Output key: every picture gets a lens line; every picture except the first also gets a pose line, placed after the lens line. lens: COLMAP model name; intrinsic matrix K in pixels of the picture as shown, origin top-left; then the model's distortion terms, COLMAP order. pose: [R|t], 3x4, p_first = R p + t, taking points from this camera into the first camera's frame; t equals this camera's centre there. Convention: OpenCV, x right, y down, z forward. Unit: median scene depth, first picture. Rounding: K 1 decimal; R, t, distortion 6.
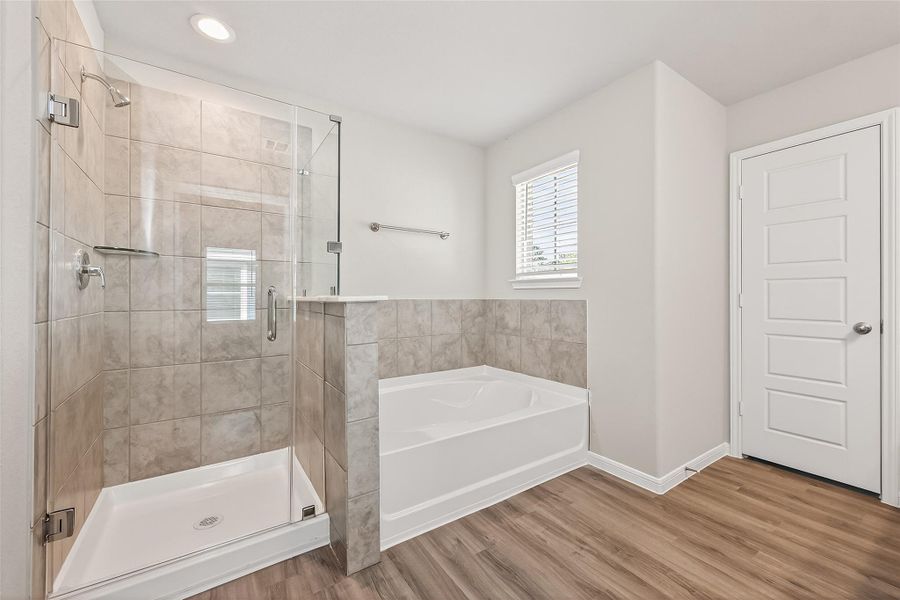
lens RADIAL K [[356.2, 0, 442.0], [0, 356.2, 294.8], [0, 0, 1]] dist [0.020984, -0.000028]
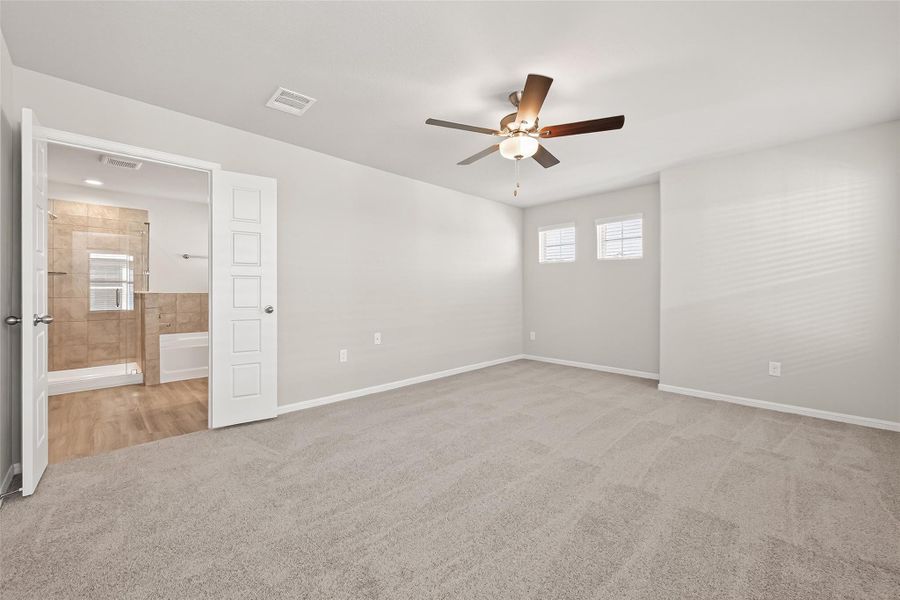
lens RADIAL K [[377.2, 0, 449.9], [0, 377.2, 290.3], [0, 0, 1]] dist [0.002788, 0.000519]
pose [[0.984196, 0.000941, 0.177082, 0.905967], [-0.001607, 0.999992, 0.003615, -0.010908], [-0.177077, -0.003842, 0.984189, -1.372095]]
